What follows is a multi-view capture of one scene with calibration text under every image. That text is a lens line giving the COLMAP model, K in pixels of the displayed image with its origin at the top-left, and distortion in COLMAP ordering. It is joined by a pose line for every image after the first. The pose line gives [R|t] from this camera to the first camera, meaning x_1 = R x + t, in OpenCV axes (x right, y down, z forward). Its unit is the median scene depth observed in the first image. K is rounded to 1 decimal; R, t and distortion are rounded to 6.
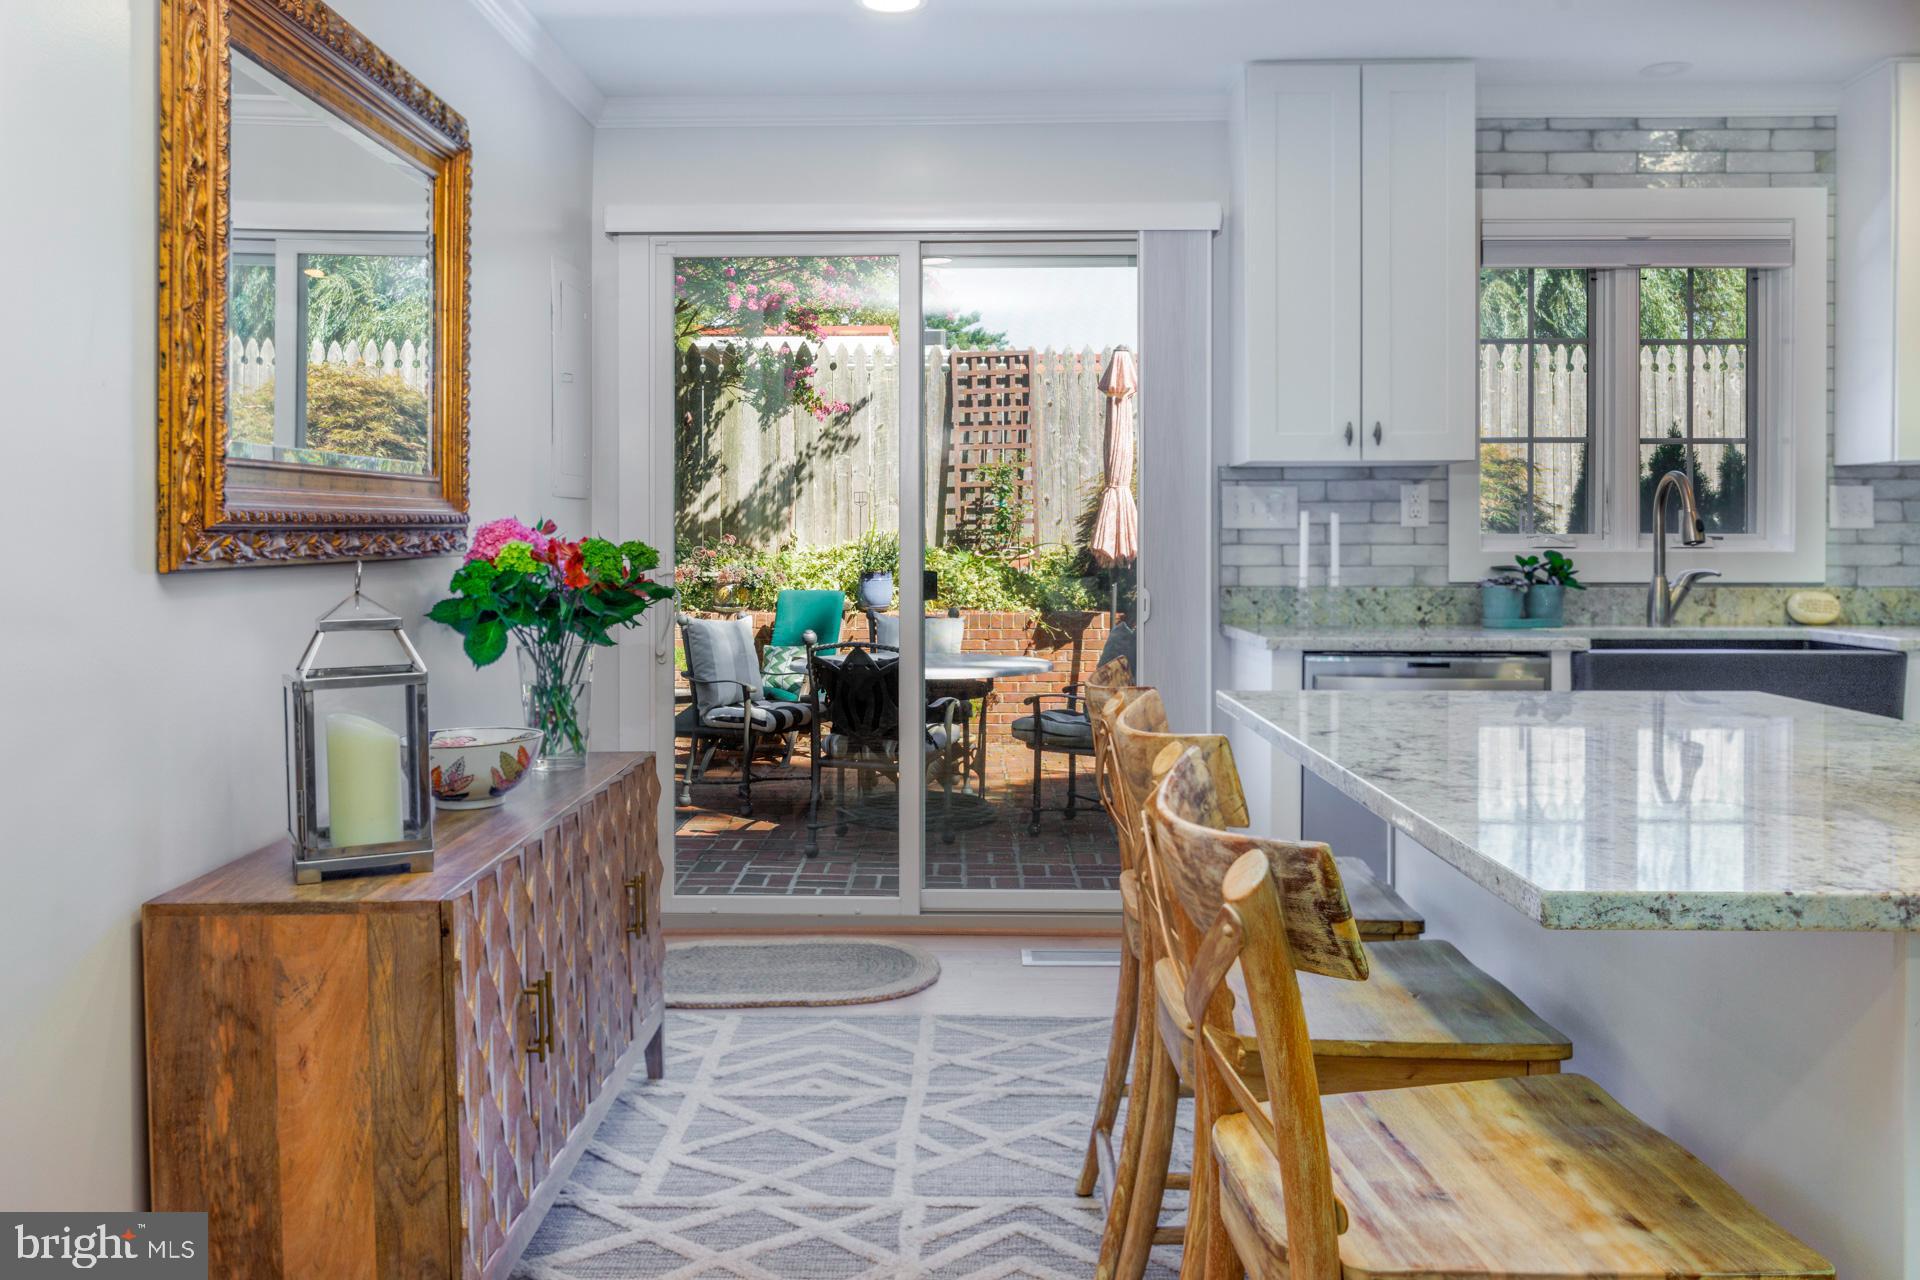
lens RADIAL K [[1600.6, 0, 962.4], [0, 1600.6, 564.2], [0, 0, 1]] dist [-0.007324, -0.007494]
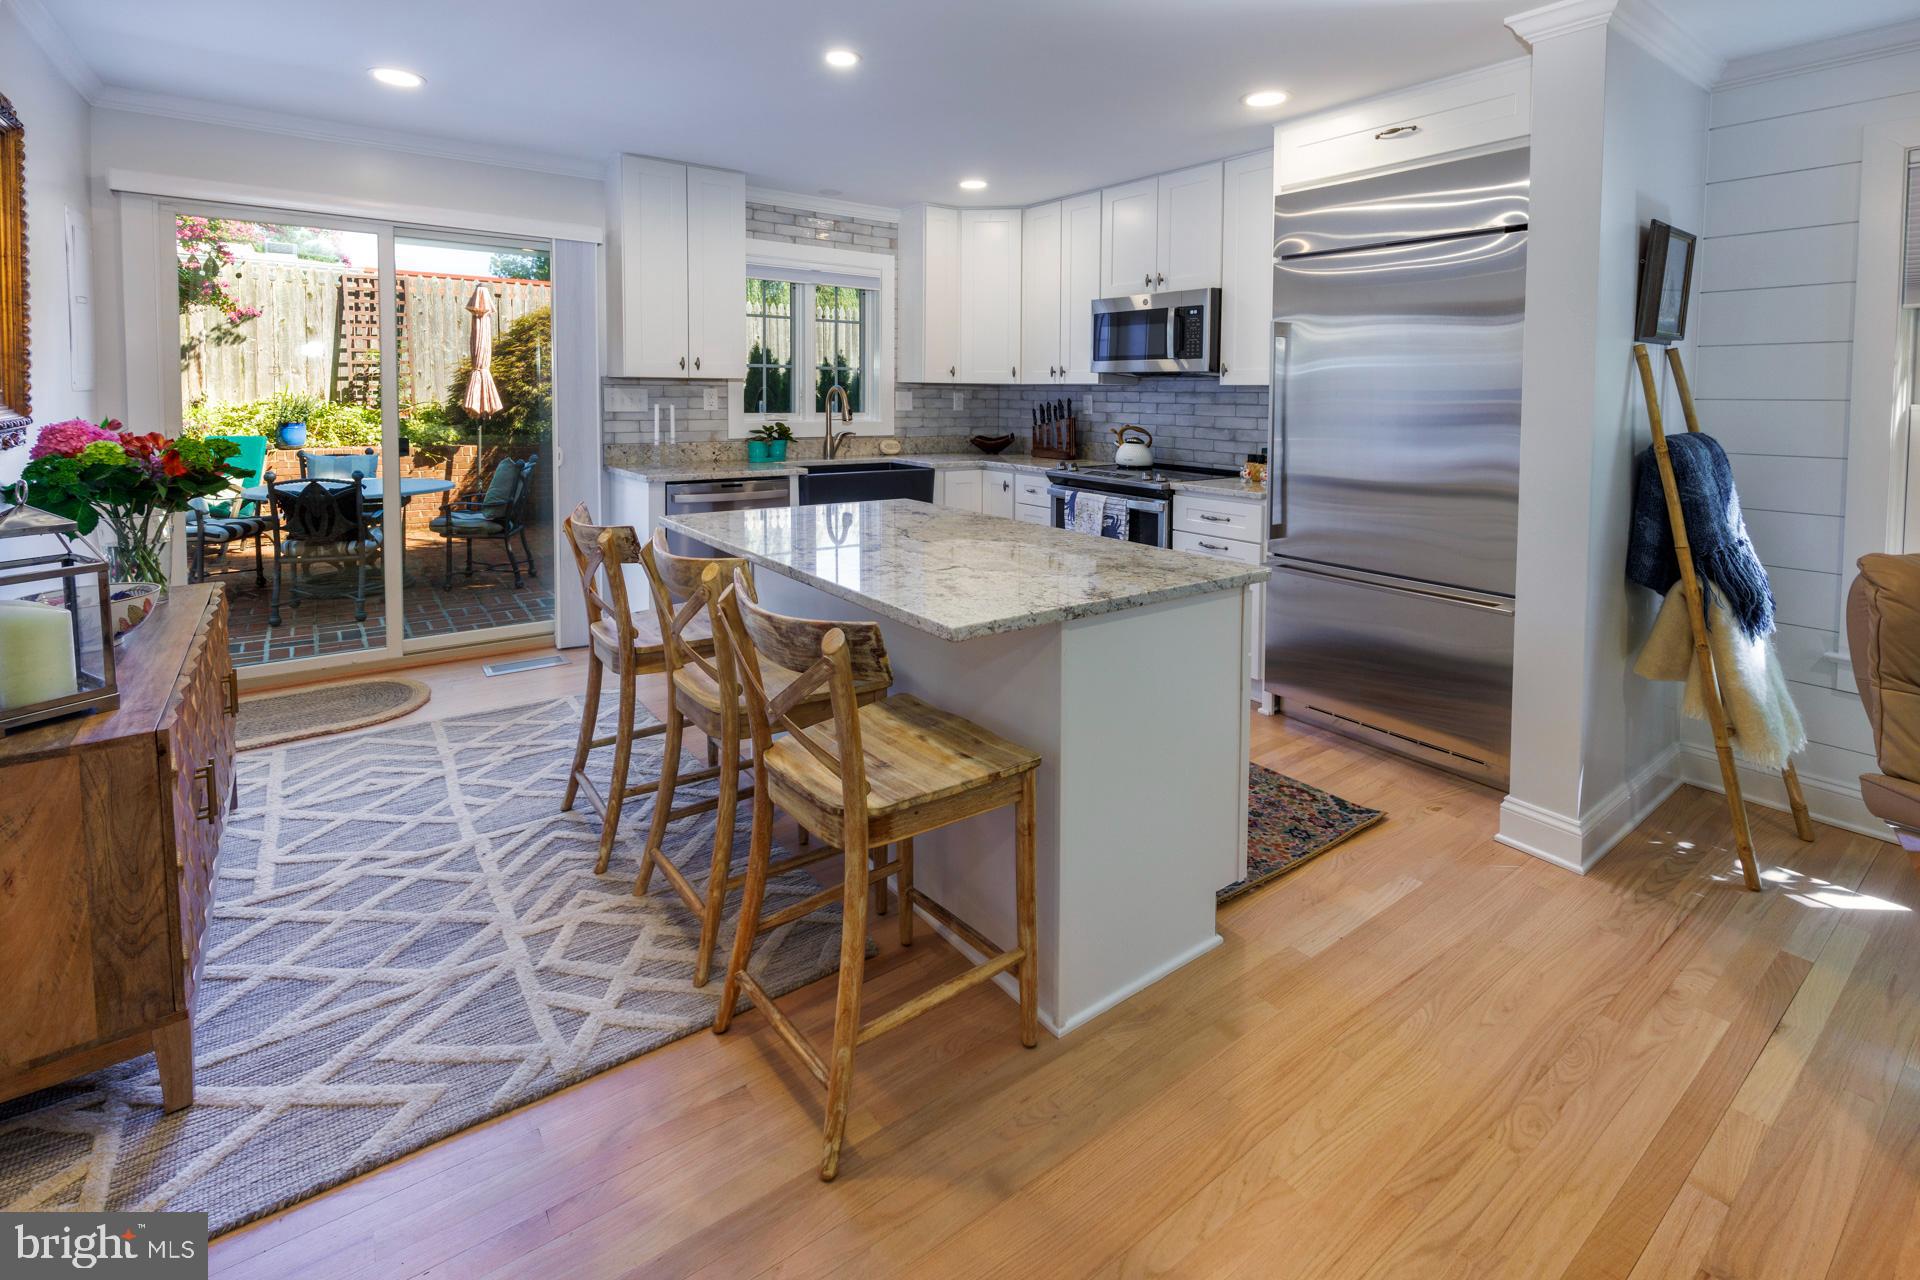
lens RADIAL K [[850.2, 0, 968.8], [0, 850.2, 434.1], [0, 0, 1]] dist [0.002216, 0.000521]
pose [[0.793099, -0.019749, 0.608773, -0.123956], [-0.001513, 0.999407, 0.034393, -0.040575], [-0.609091, -0.028198, 0.792599, 0.002000]]
